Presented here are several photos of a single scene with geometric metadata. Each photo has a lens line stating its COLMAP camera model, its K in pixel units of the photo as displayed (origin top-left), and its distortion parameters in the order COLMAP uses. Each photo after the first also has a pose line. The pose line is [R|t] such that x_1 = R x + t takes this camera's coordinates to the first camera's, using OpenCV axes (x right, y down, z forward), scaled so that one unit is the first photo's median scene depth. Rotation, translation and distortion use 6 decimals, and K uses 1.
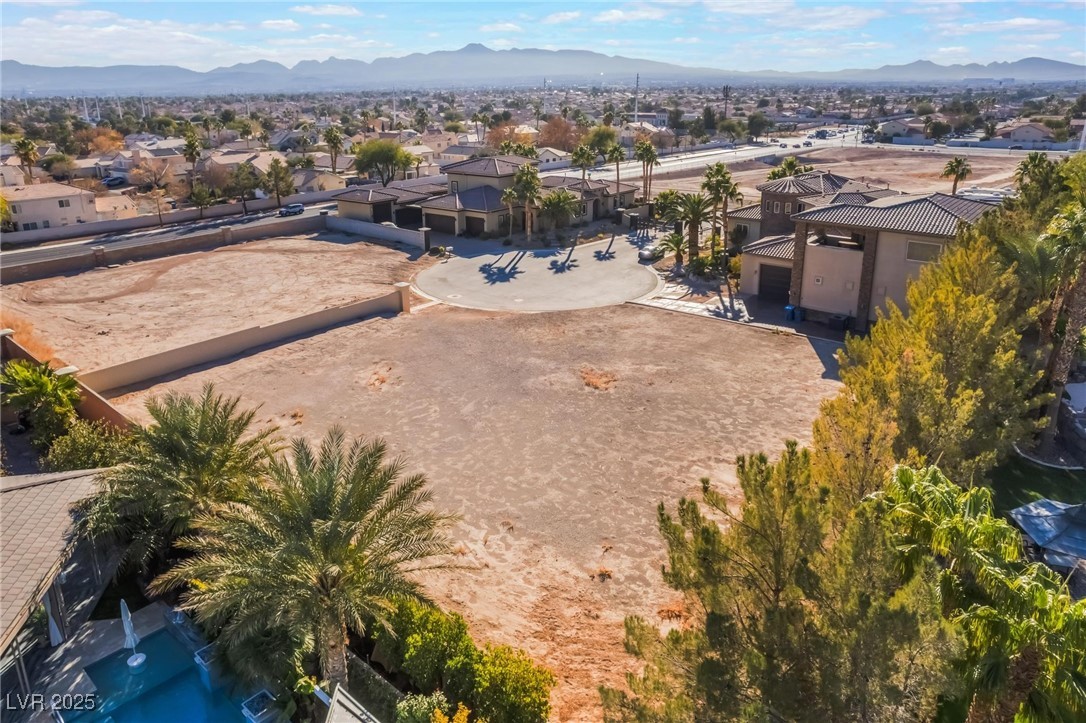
lens RADIAL K [[710.4, 0, 540.2], [0, 710.4, 383.7], [0, 0, 1]] dist [-0.060595, 0.045406]
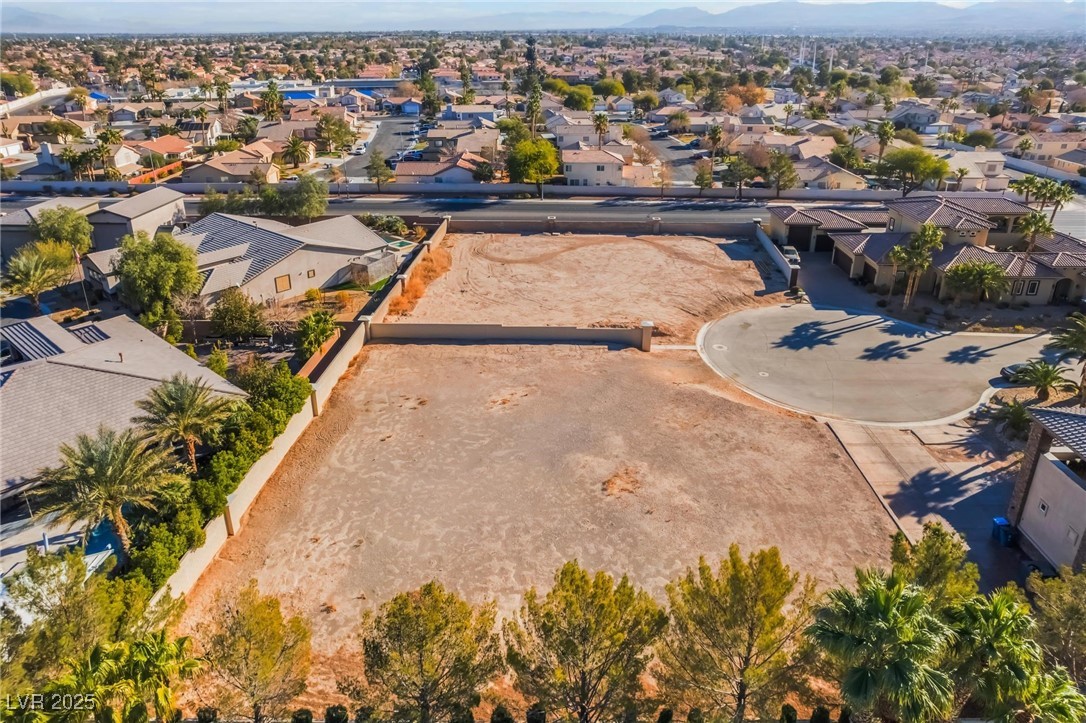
lens RADIAL K [[699.4, 0, 548.2], [0, 699.4, 363.0], [0, 0, 1]] dist [-0.056693, 0.042852]
pose [[0.615630, 0.351419, -0.705340, 0.359664], [-0.311422, 0.930697, 0.191884, -0.177240], [0.723889, 0.101529, 0.682405, 0.114837]]
